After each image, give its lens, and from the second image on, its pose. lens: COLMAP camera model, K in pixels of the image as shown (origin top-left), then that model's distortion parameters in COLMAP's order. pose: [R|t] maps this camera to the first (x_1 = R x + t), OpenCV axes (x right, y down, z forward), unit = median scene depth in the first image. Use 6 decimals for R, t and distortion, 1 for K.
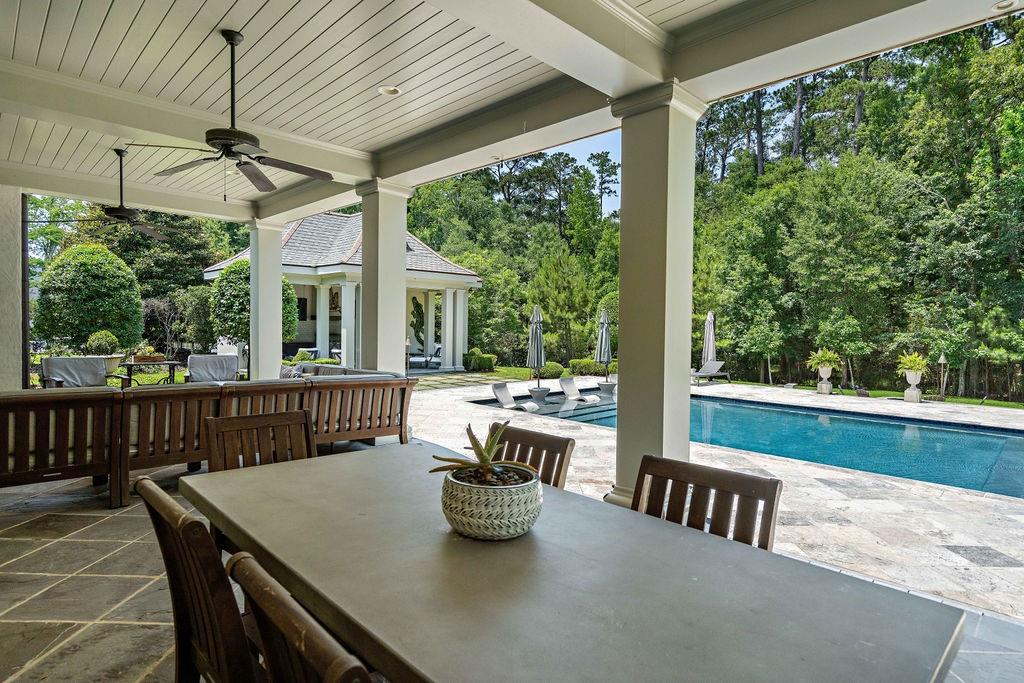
lens RADIAL K [[559.6, 0, 512.0], [0, 559.6, 341.5], [0, 0, 1]] dist [0.001076, 0.000996]
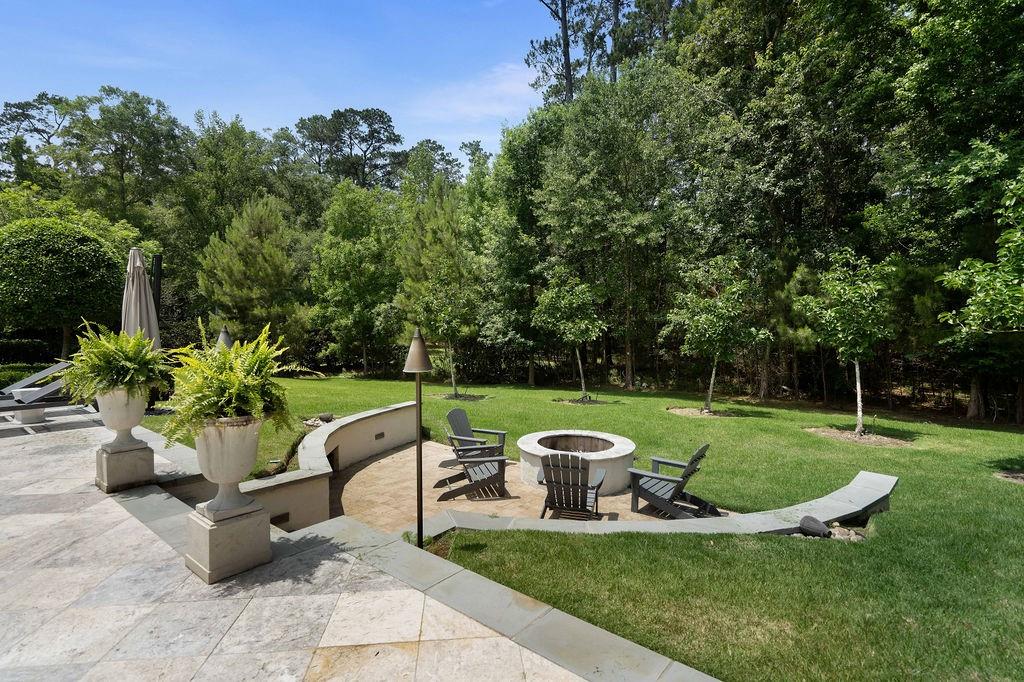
lens RADIAL K [[497.4, 0, 512.0], [0, 497.4, 341.0], [0, 0, 1]] dist [0.000020, -0.000427]
pose [[0.992711, -0.021616, 0.118564, 0.408924], [0.020183, 0.999708, 0.013267, 0.012071], [-0.118817, -0.010778, 0.992858, 0.410797]]
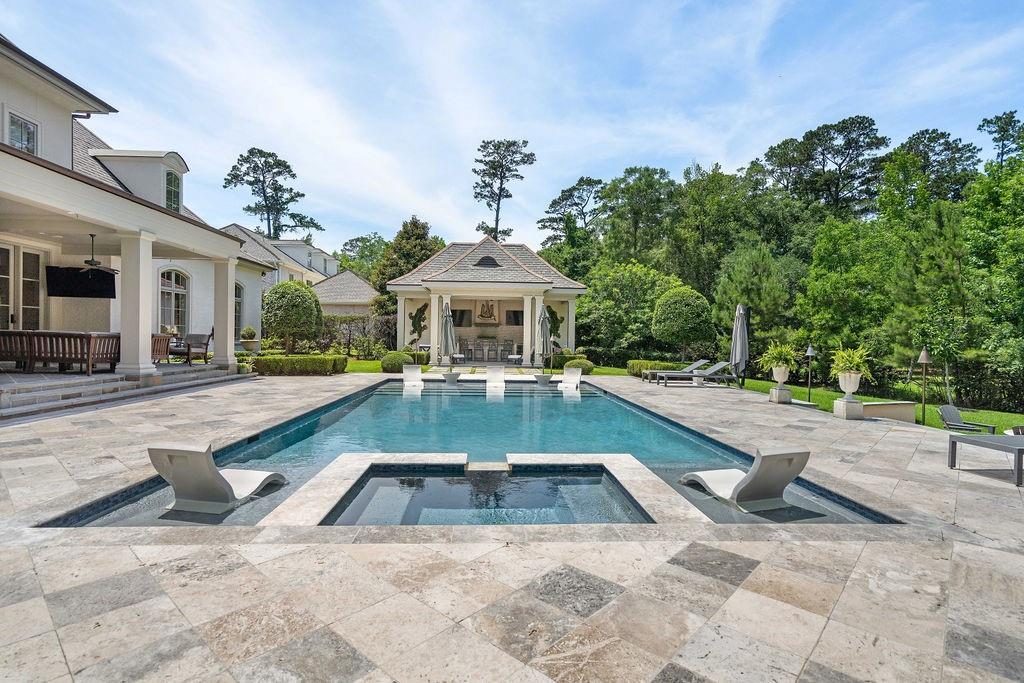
lens RADIAL K [[516.2, 0, 512.0], [0, 516.2, 341.5], [0, 0, 1]] dist [-0.020622, 0.019032]
pose [[0.754879, -0.001742, -0.655862, 0.416155], [-0.021332, 0.999402, -0.027206, 0.021586], [0.655517, 0.034528, 0.754390, 0.147091]]
